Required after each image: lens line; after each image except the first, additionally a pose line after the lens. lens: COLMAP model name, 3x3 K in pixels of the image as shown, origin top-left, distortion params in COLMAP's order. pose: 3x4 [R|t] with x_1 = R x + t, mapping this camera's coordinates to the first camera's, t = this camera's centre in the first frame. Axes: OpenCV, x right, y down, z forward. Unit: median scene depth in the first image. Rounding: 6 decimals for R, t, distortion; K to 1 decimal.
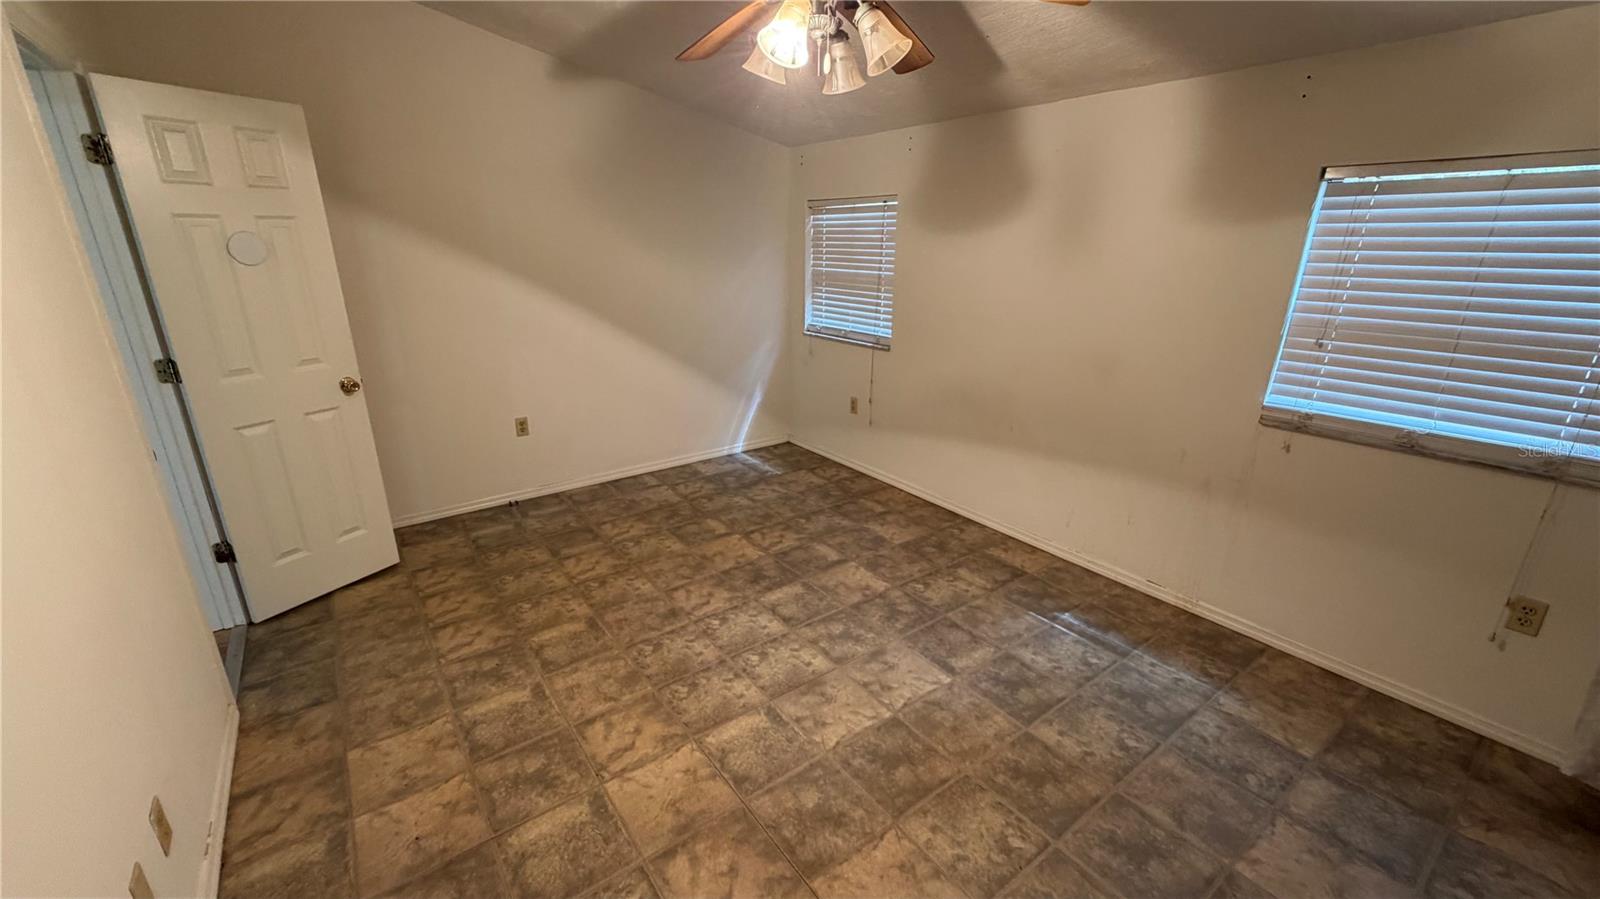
lens RADIAL K [[640.1, 0, 795.6], [0, 640.1, 451.7], [0, 0, 1]] dist [-0.001384, 0.000418]
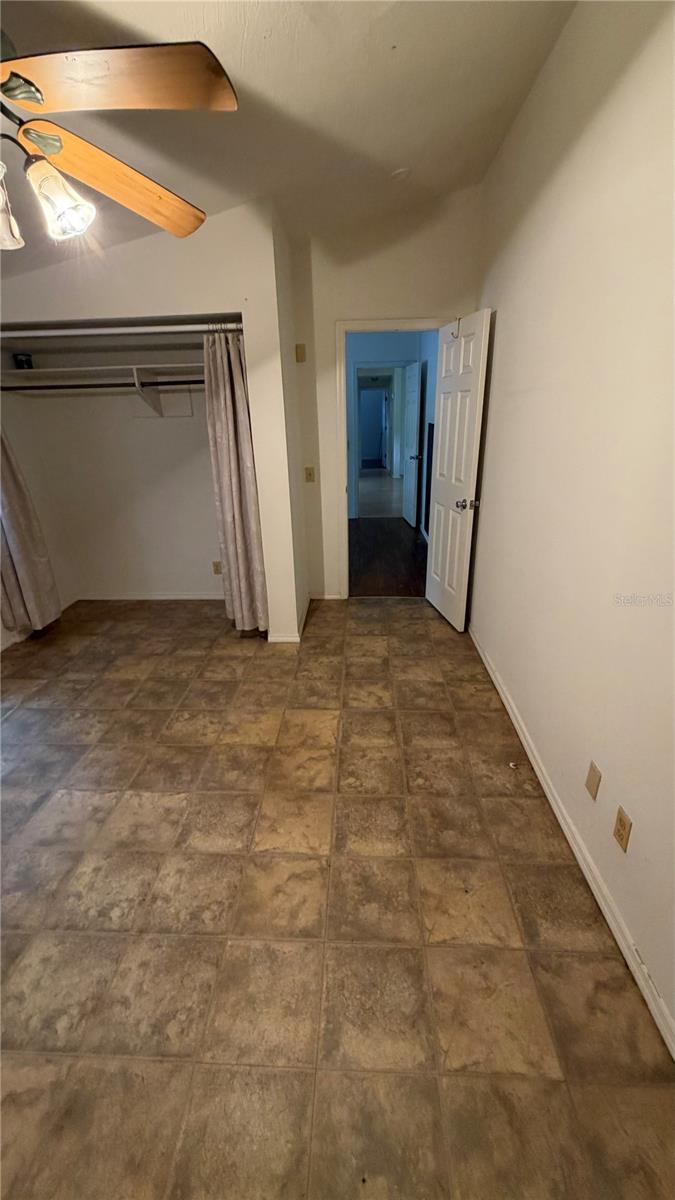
lens RADIAL K [[480.0, 0, 335.7], [0, 480.0, 596.4], [0, 0, 1]] dist [-0.001384, 0.000418]
pose [[-0.775693, -0.213940, 0.593743, -0.665432], [0.222935, 0.787254, 0.574919, -0.356727], [-0.590424, 0.578326, -0.562973, 1.083075]]
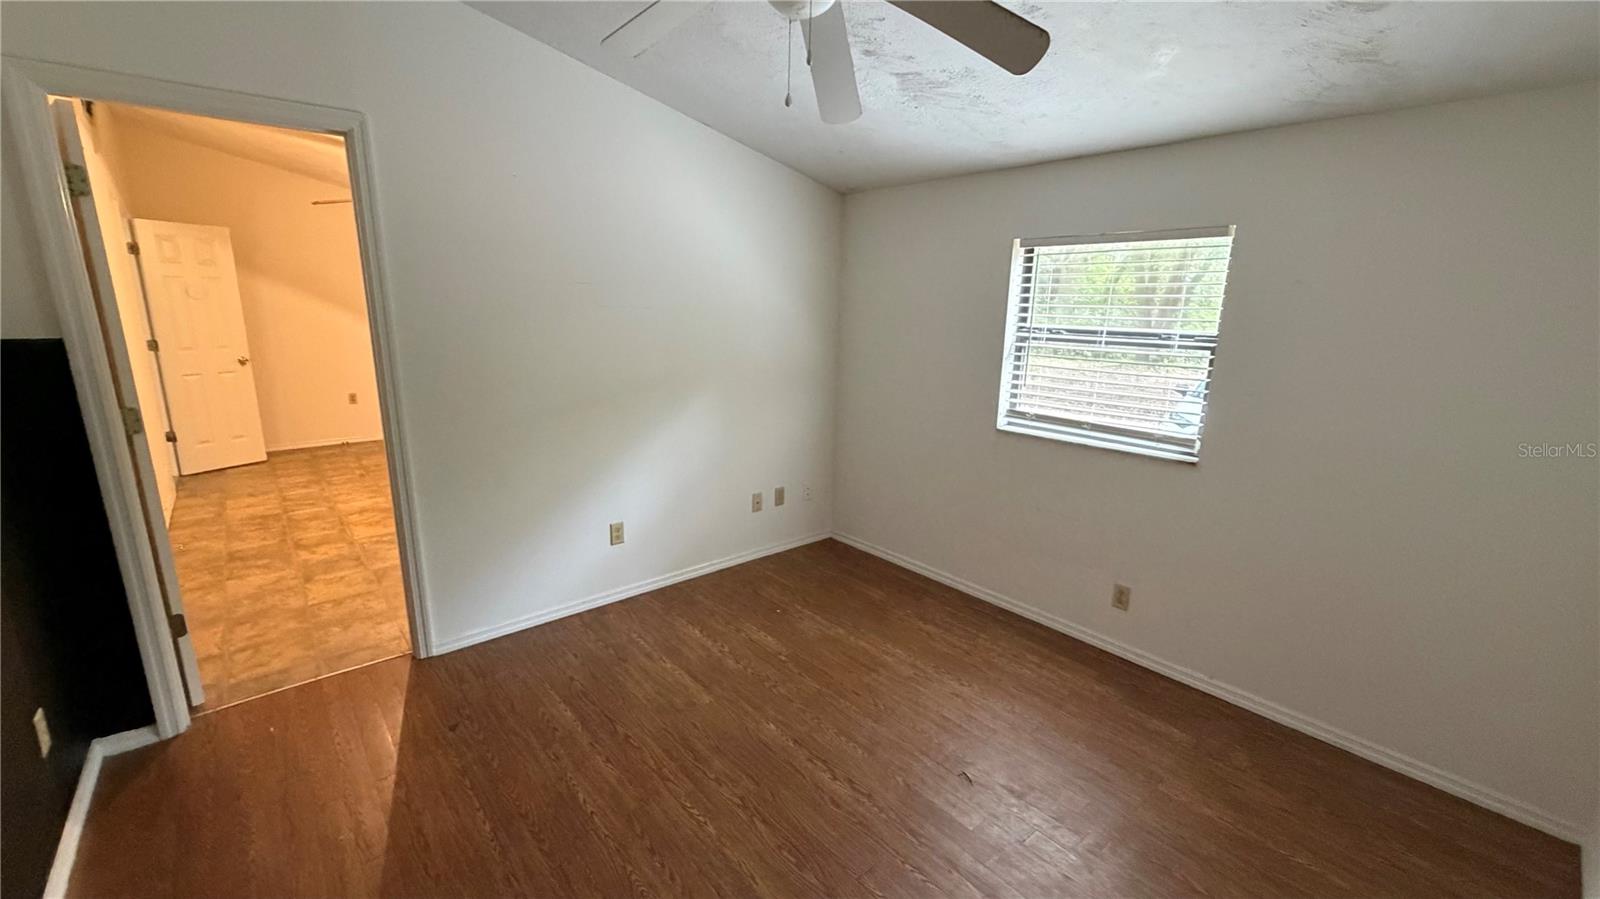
lens RADIAL K [[640.1, 0, 795.6], [0, 640.1, 451.7], [0, 0, 1]] dist [-0.001384, 0.000418]
pose [[0.996759, -0.002135, 0.080412, 1.114336], [0.010078, 0.995085, -0.098509, 0.510974], [-0.079806, 0.099000, 0.991882, -1.412623]]
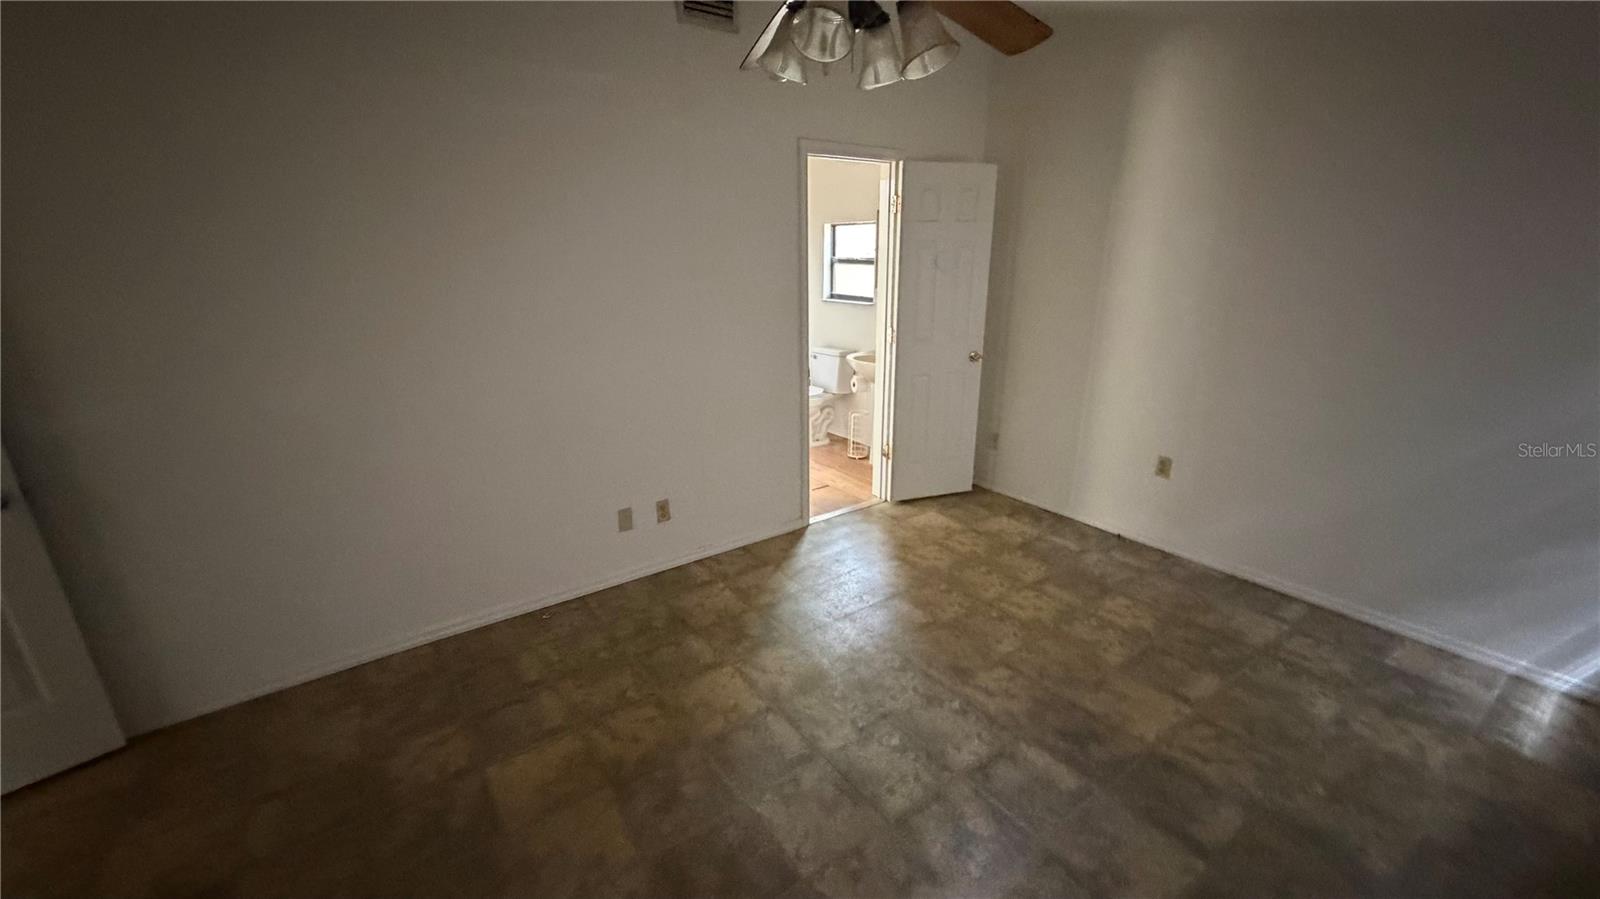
lens RADIAL K [[640.1, 0, 795.6], [0, 640.1, 451.7], [0, 0, 1]] dist [-0.001384, 0.000418]
pose [[-0.012331, 0.308347, -0.951194, 0.742739], [-0.311708, 0.902679, 0.296662, -0.288828], [0.950098, 0.300153, 0.084983, 0.779533]]
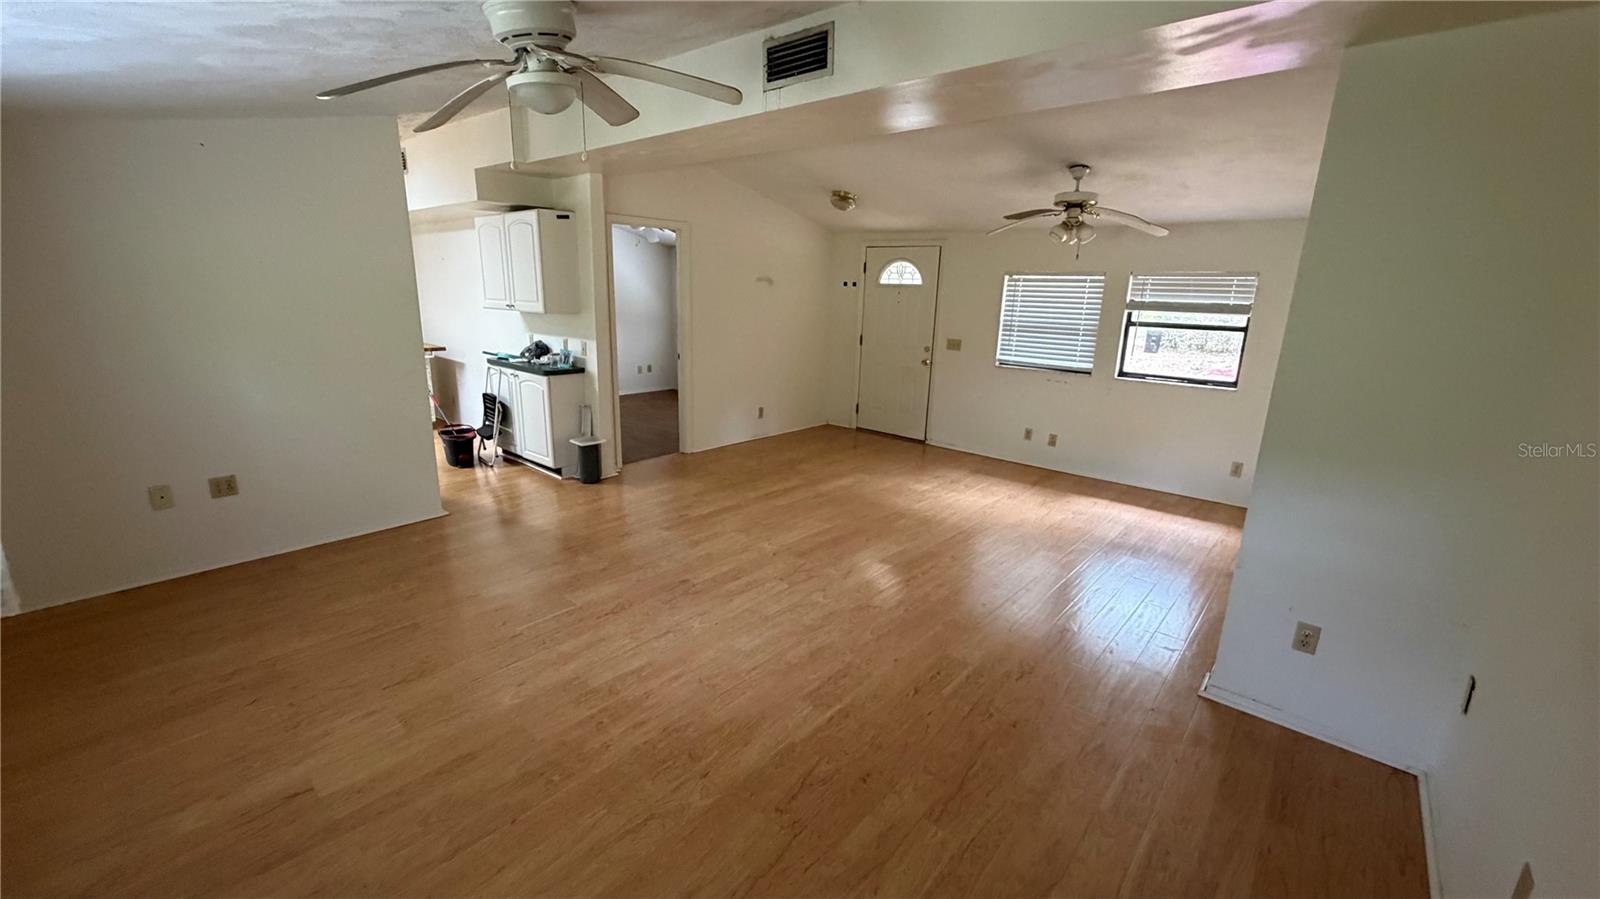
lens RADIAL K [[640.1, 0, 795.6], [0, 640.1, 451.7], [0, 0, 1]] dist [-0.001384, 0.000418]
pose [[0.974902, -0.034944, 0.219873, 1.210009], [0.051148, 0.996343, -0.068439, 1.422070], [-0.216678, 0.077968, 0.973125, -4.189674]]
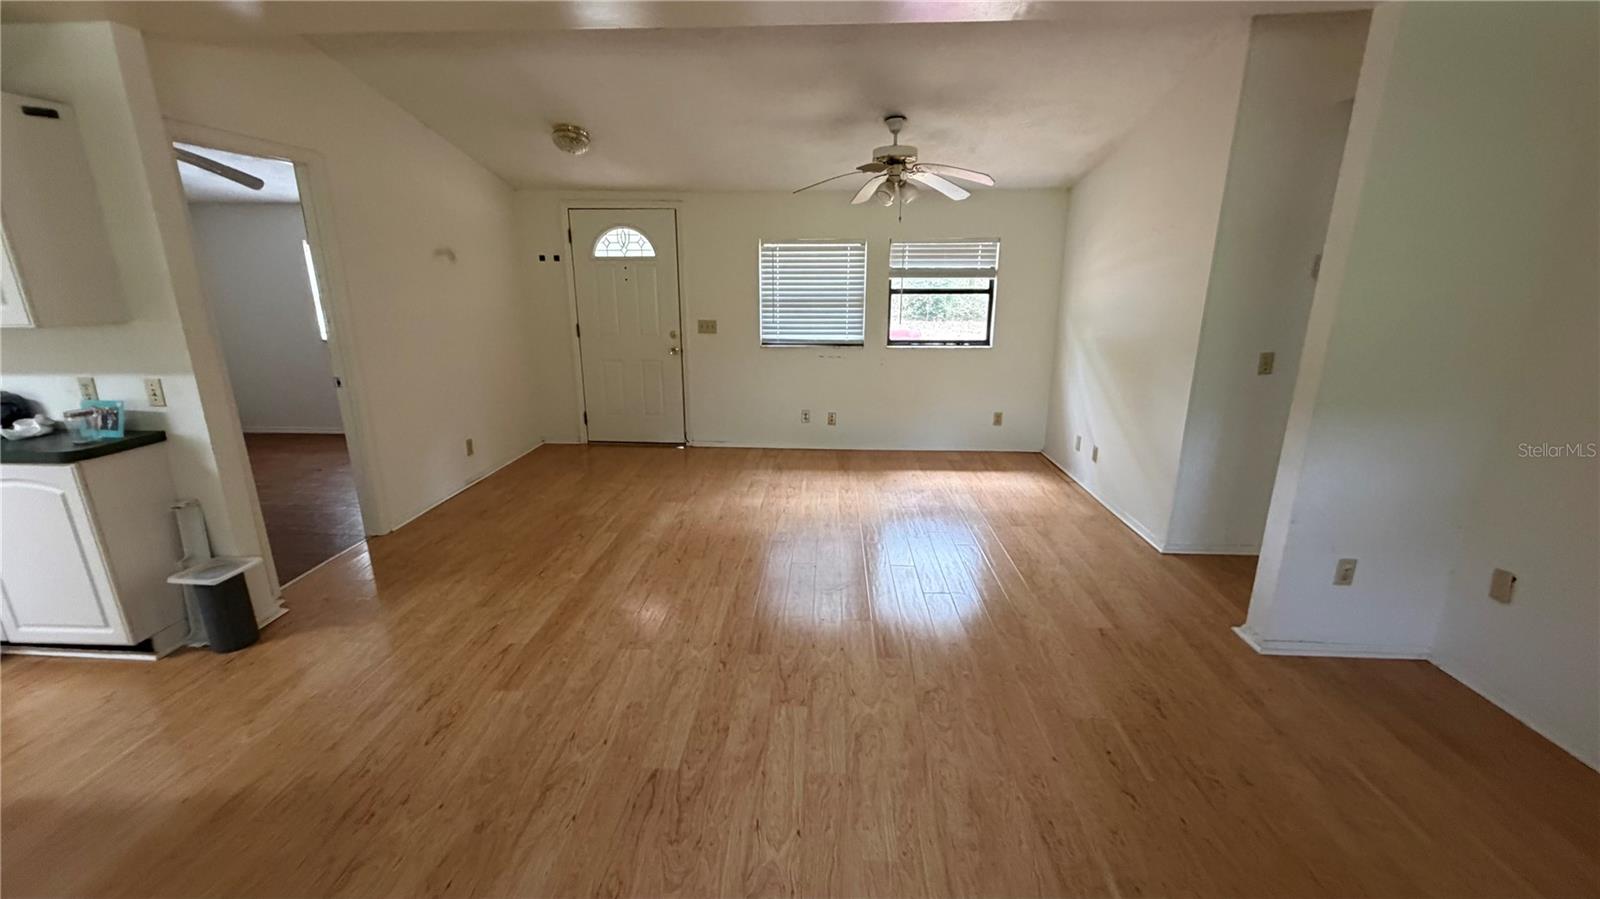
lens RADIAL K [[640.1, 0, 795.6], [0, 640.1, 451.7], [0, 0, 1]] dist [-0.001384, 0.000418]
pose [[0.634430, -0.215402, 0.742361, 0.818302], [0.253647, 0.965224, 0.063298, 1.159274], [-0.730179, 0.148139, 0.667003, -3.344943]]
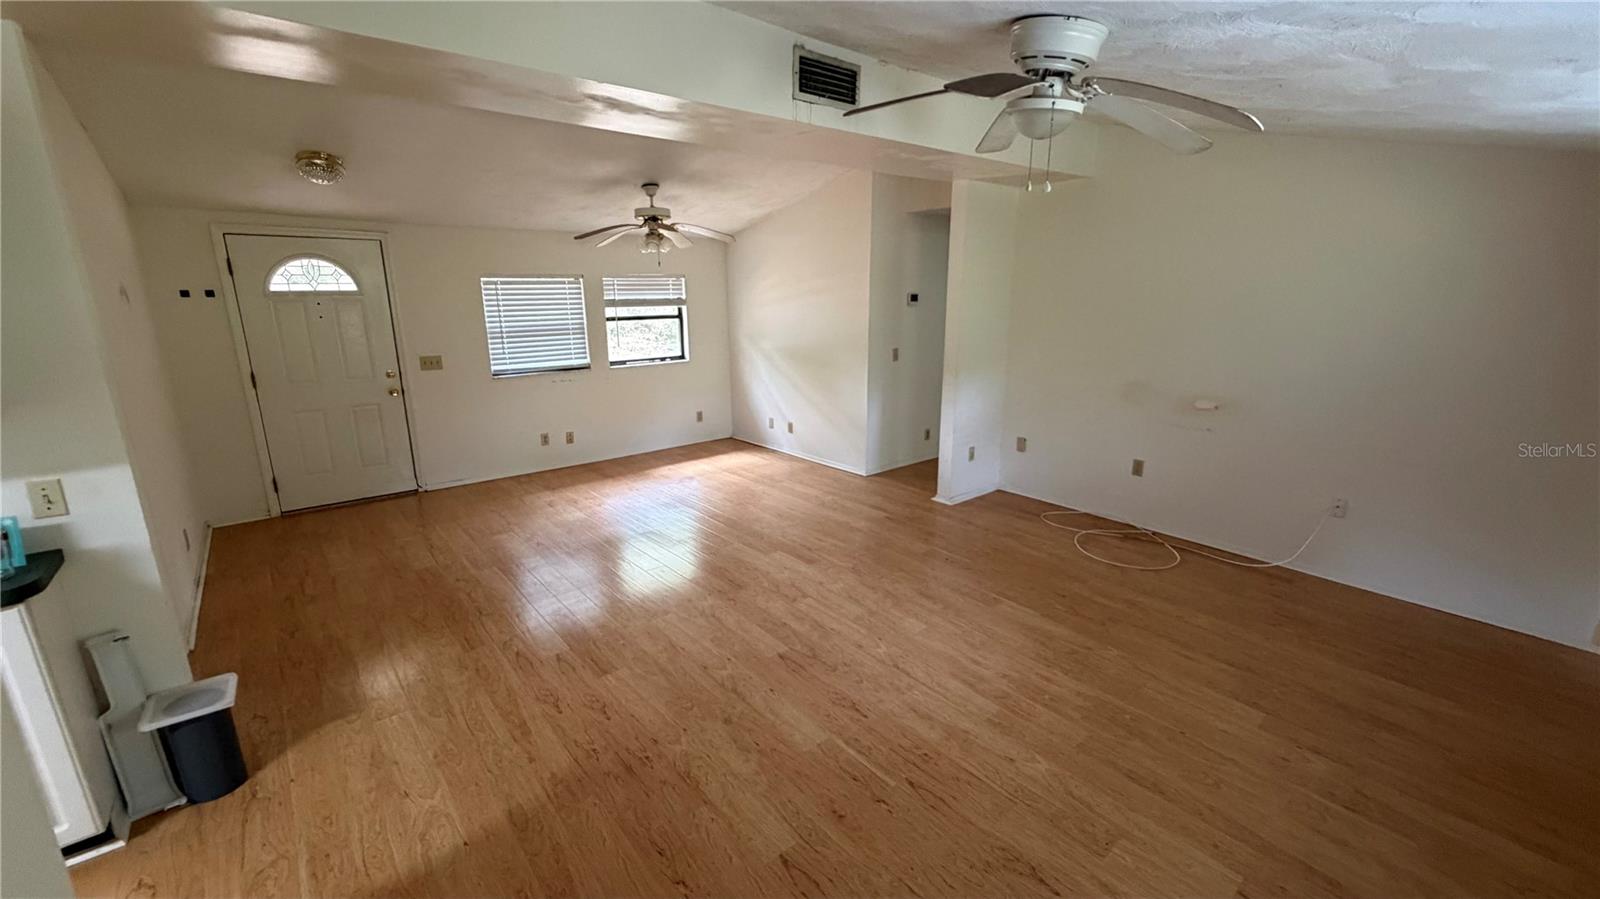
lens RADIAL K [[640.1, 0, 795.6], [0, 640.1, 451.7], [0, 0, 1]] dist [-0.001384, 0.000418]
pose [[-0.063887, -0.254719, 0.964902, 0.050125], [0.326188, 0.908441, 0.261411, 0.867033], [-0.943144, 0.331440, 0.025048, -2.704437]]
